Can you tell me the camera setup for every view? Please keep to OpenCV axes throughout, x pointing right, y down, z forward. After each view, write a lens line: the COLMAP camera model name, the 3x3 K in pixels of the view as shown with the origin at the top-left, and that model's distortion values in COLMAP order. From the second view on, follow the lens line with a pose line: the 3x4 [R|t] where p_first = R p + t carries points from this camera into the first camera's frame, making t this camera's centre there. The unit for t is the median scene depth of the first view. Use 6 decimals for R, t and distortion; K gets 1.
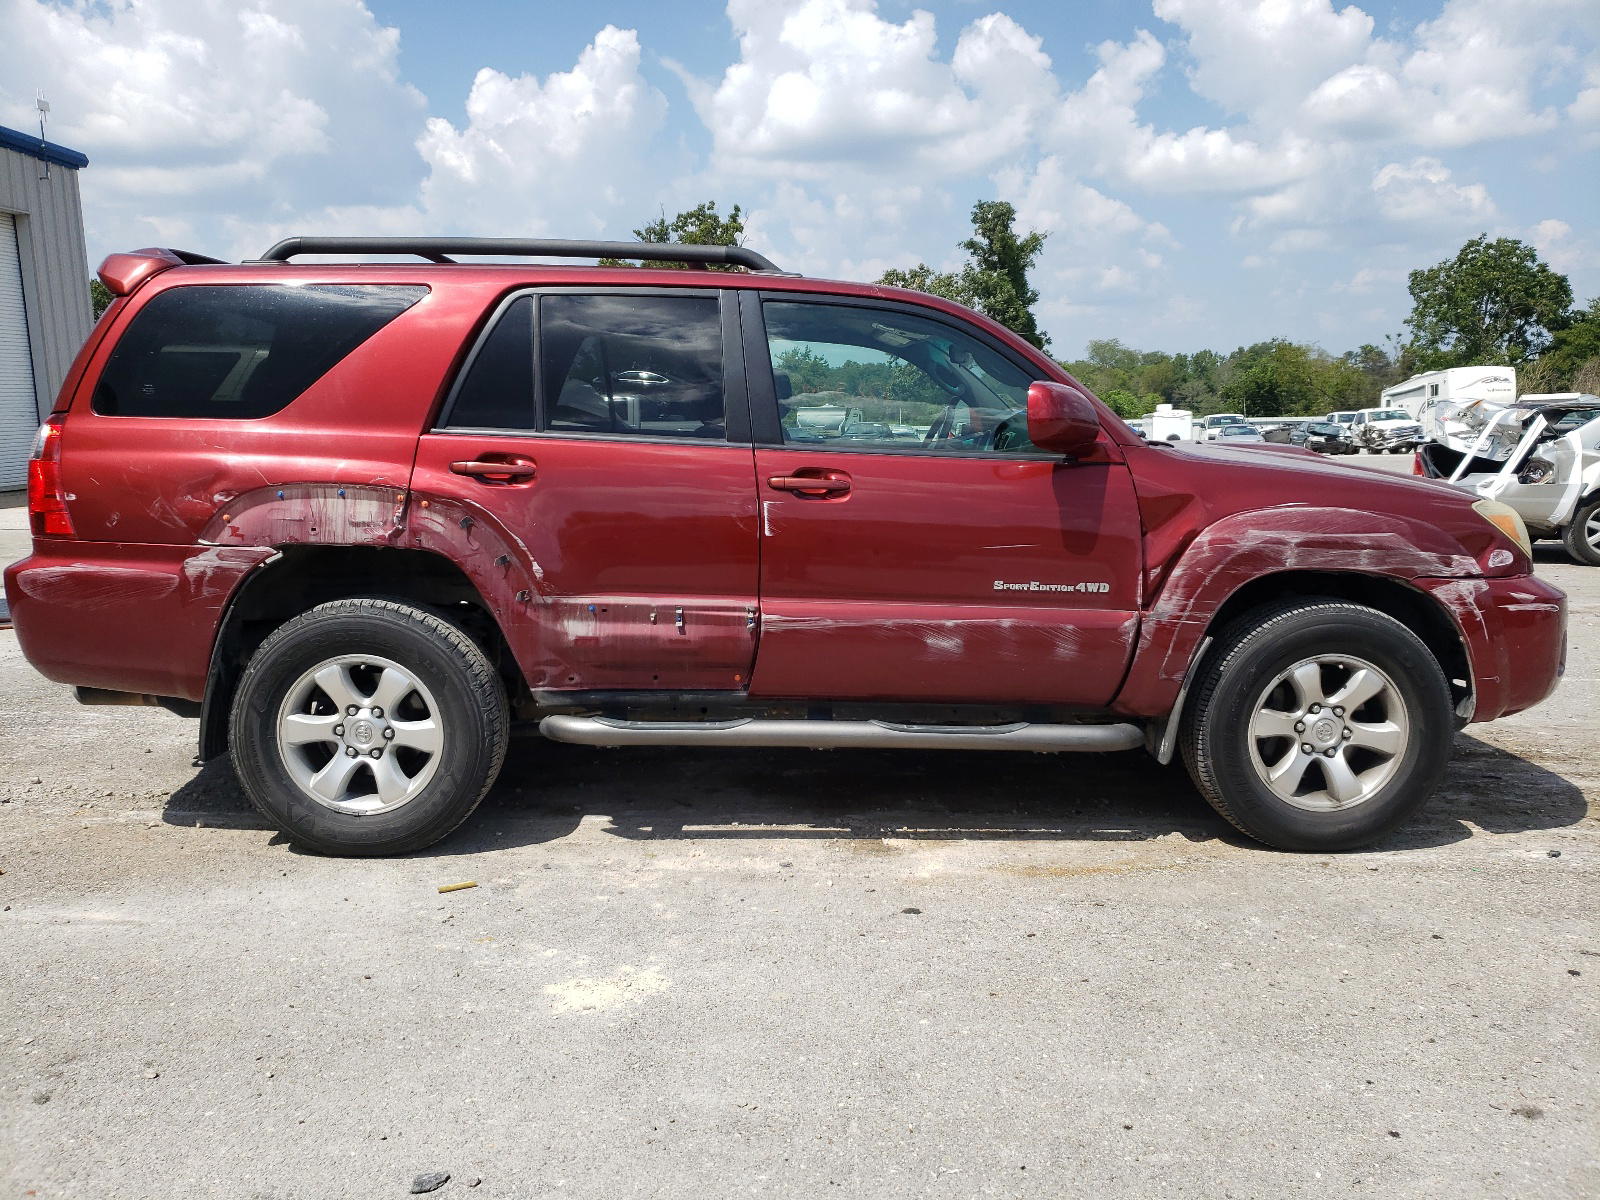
lens RADIAL K [[1252.2, 0, 791.2], [0, 1252.2, 604.3], [0, 0, 1]] dist [0.013873, -0.006970]
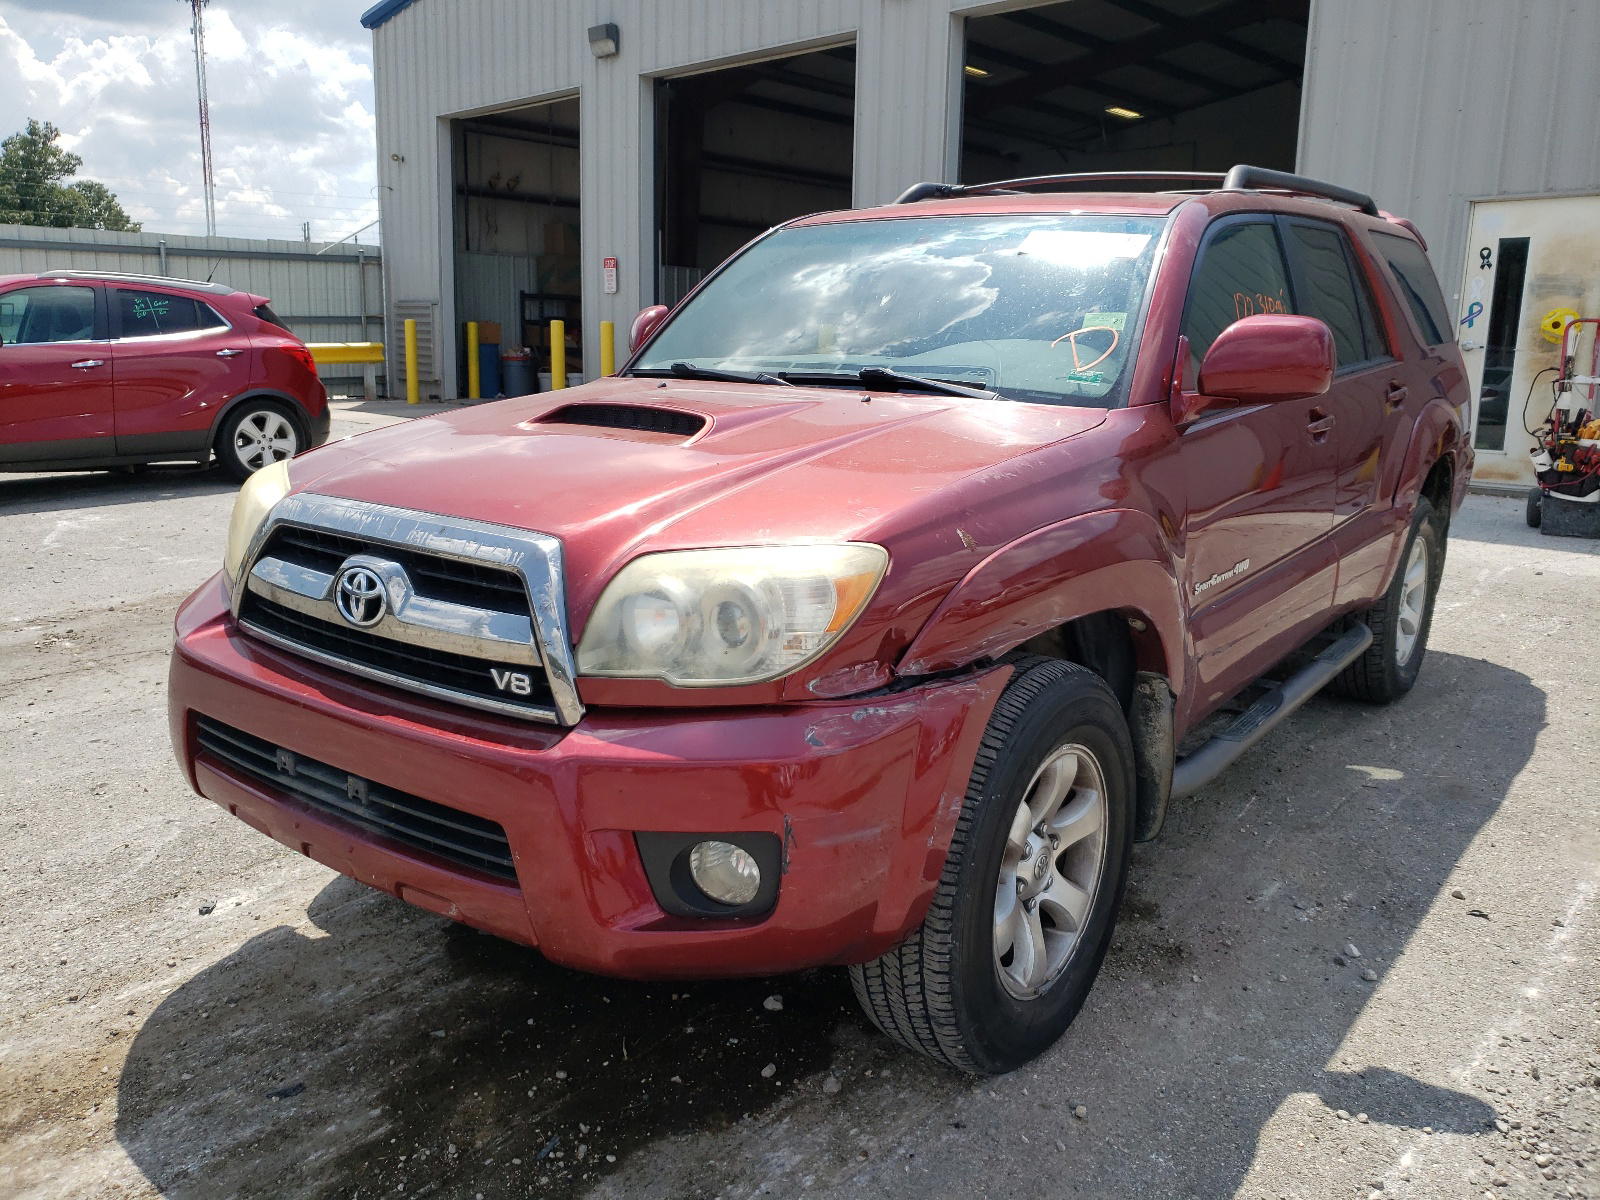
lens RADIAL K [[1252.2, 0, 812.1], [0, 1252.2, 590.2], [0, 0, 1]] dist [0.013873, -0.006970]
pose [[-0.618724, 0.165500, -0.767978, 0.967453], [-0.129353, 0.942755, 0.307379, -0.285204], [0.774886, 0.289523, -0.561897, 1.720566]]
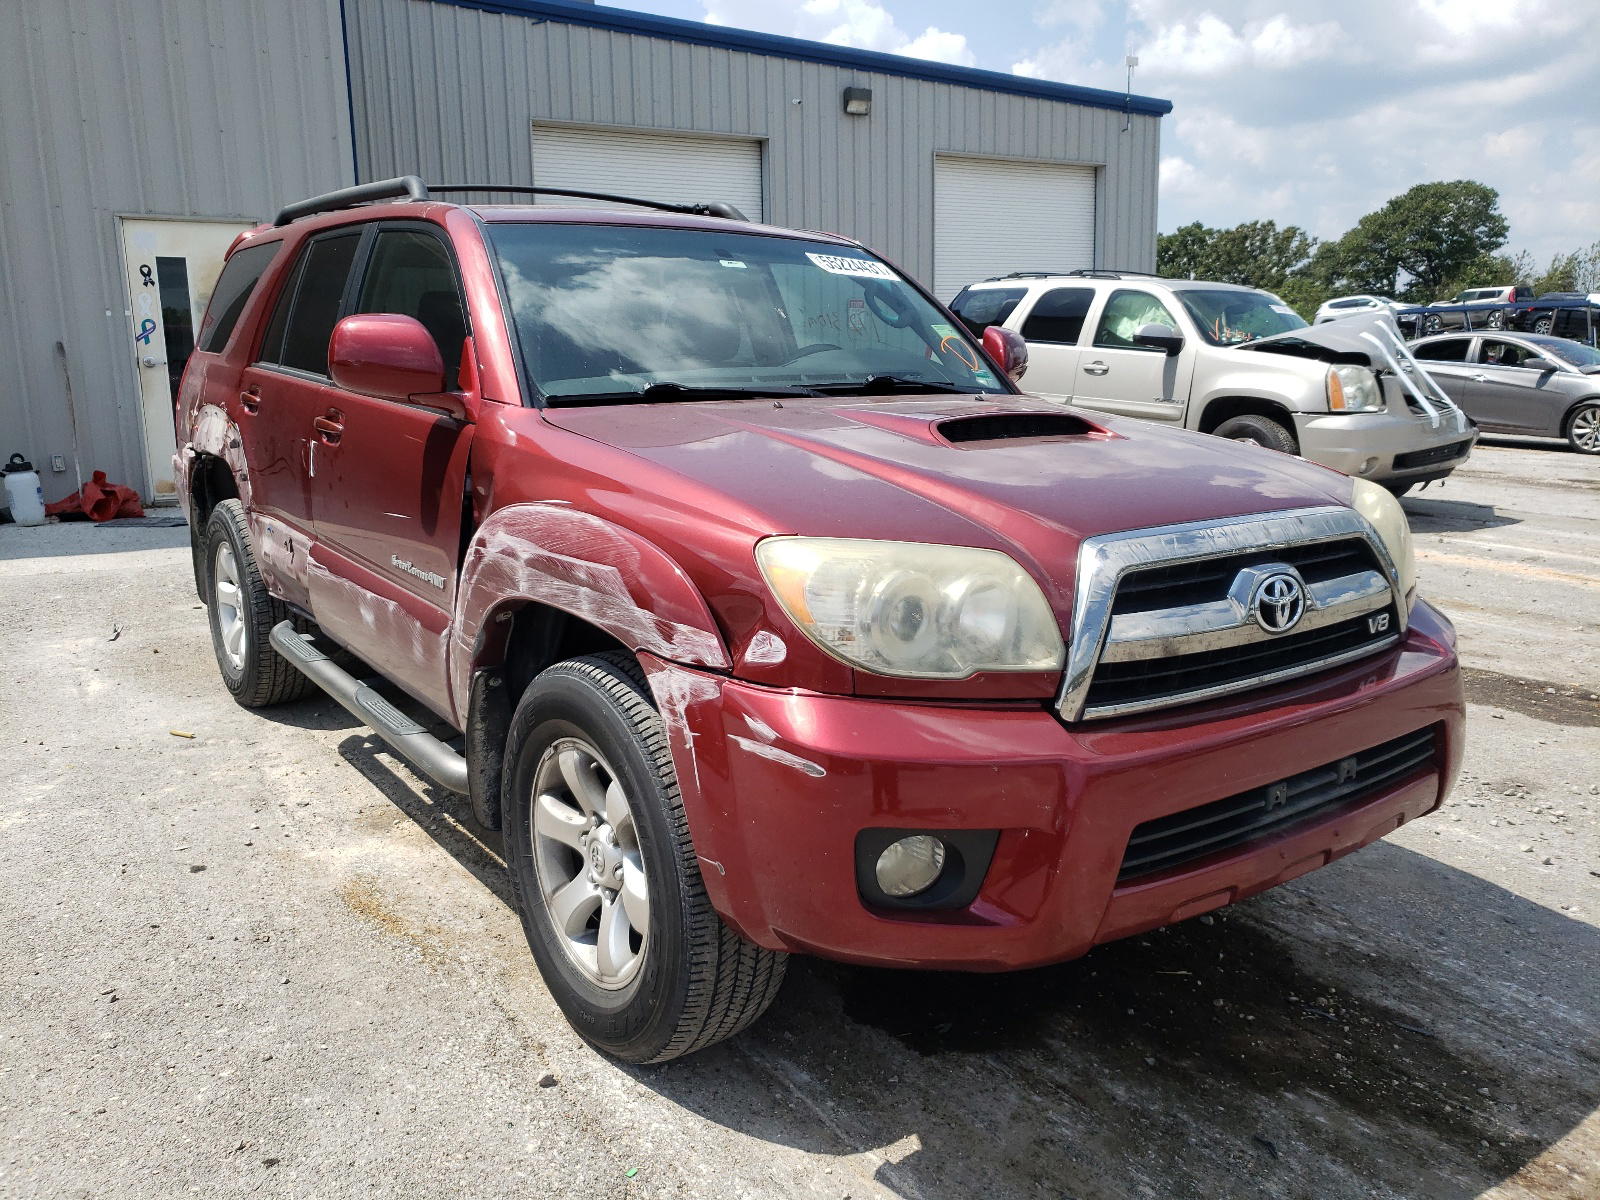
lens RADIAL K [[1252.2, 0, 792.0], [0, 1252.2, 605.2], [0, 0, 1]] dist [0.013873, -0.006970]
pose [[0.572893, 0.171034, -0.801586, 0.992607], [-0.127969, 0.984657, 0.118637, -0.118267], [0.809579, 0.034612, 0.585990, 0.712206]]
